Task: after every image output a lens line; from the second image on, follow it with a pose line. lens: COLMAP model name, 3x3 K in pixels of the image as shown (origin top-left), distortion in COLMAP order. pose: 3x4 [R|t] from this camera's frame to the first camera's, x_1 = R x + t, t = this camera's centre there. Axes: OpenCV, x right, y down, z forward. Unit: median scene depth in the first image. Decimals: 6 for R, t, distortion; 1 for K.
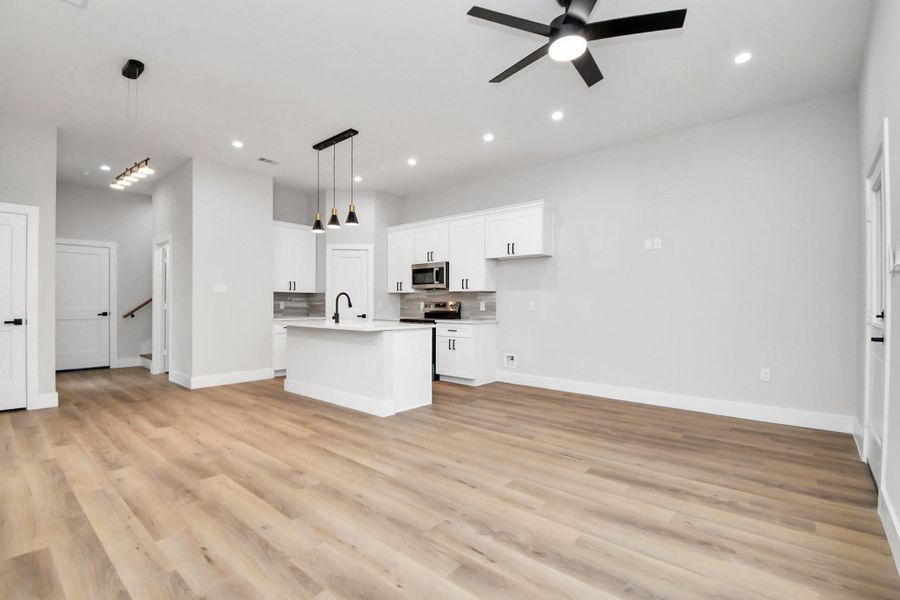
lens RADIAL K [[425.5, 0, 443.2], [0, 425.5, 300.7], [0, 0, 1]] dist [0.009634, -0.013608]
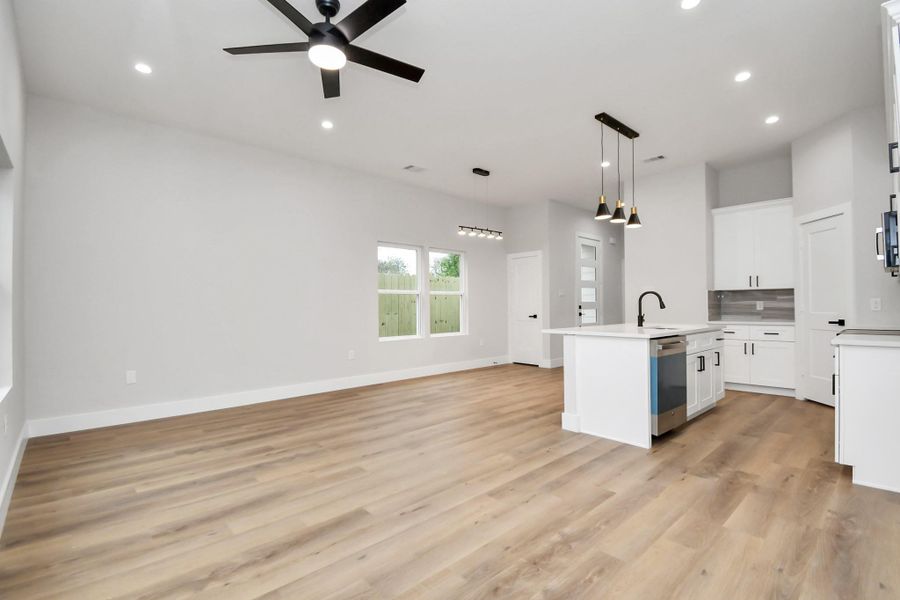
lens RADIAL K [[407.2, 0, 456.8], [0, 407.2, 296.5], [0, 0, 1]] dist [0.004357, -0.011009]
pose [[-0.097555, -0.023316, -0.994957, 1.019285], [0.012798, 0.999613, -0.024680, 0.011252], [0.995148, -0.015141, -0.097219, 1.159861]]
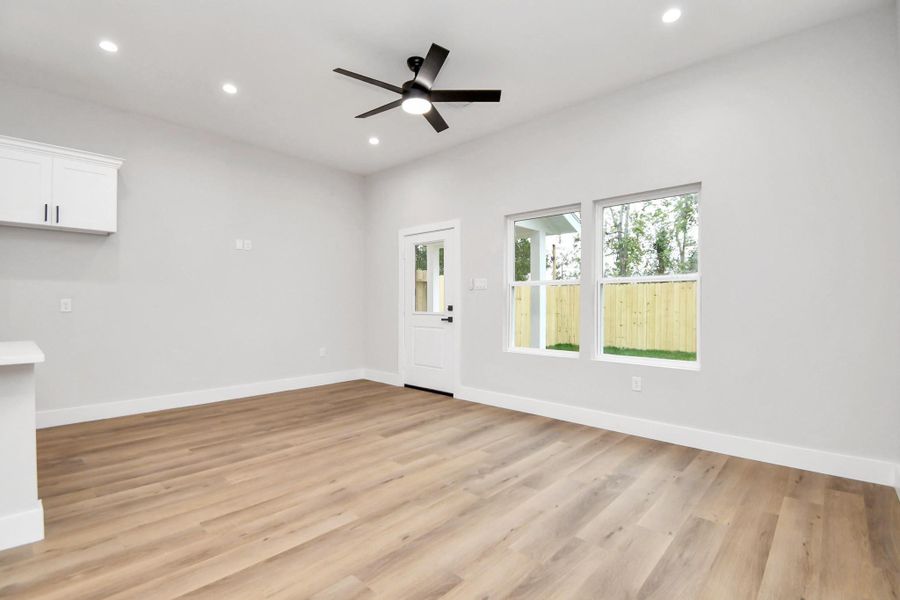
lens RADIAL K [[407.2, 0, 456.8], [0, 407.2, 296.5], [0, 0, 1]] dist [0.004357, -0.011009]
pose [[0.010983, 0.013128, 0.999854, -0.787226], [-0.010697, 0.999858, -0.013010, 0.003337], [-0.999882, -0.010552, 0.011121, 0.718142]]
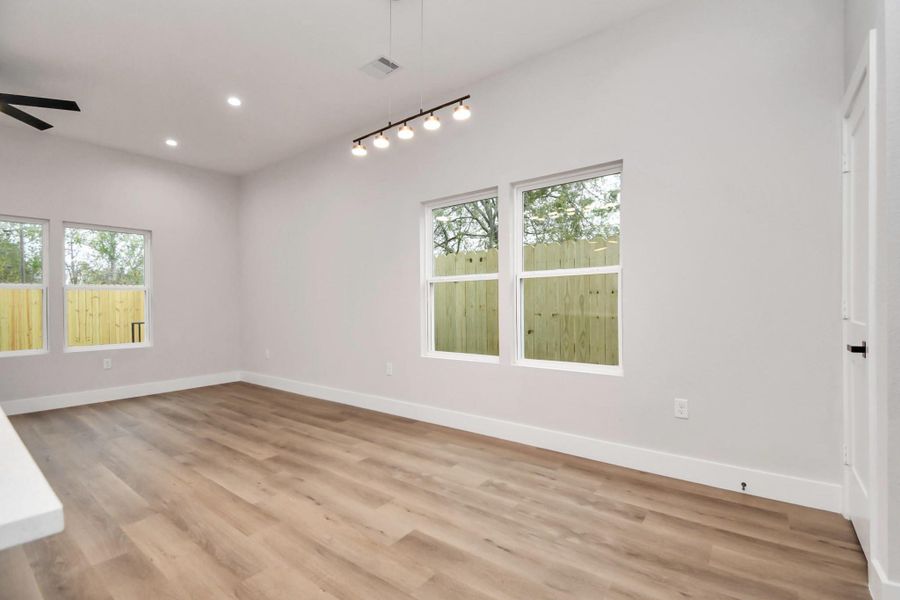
lens RADIAL K [[425.5, 0, 443.2], [0, 425.5, 300.7], [0, 0, 1]] dist [0.009634, -0.013608]
pose [[-0.998676, 0.006781, -0.050984, -0.832942], [0.007006, 0.999966, -0.004239, 0.007129], [0.050953, -0.004591, -0.998690, 1.891673]]
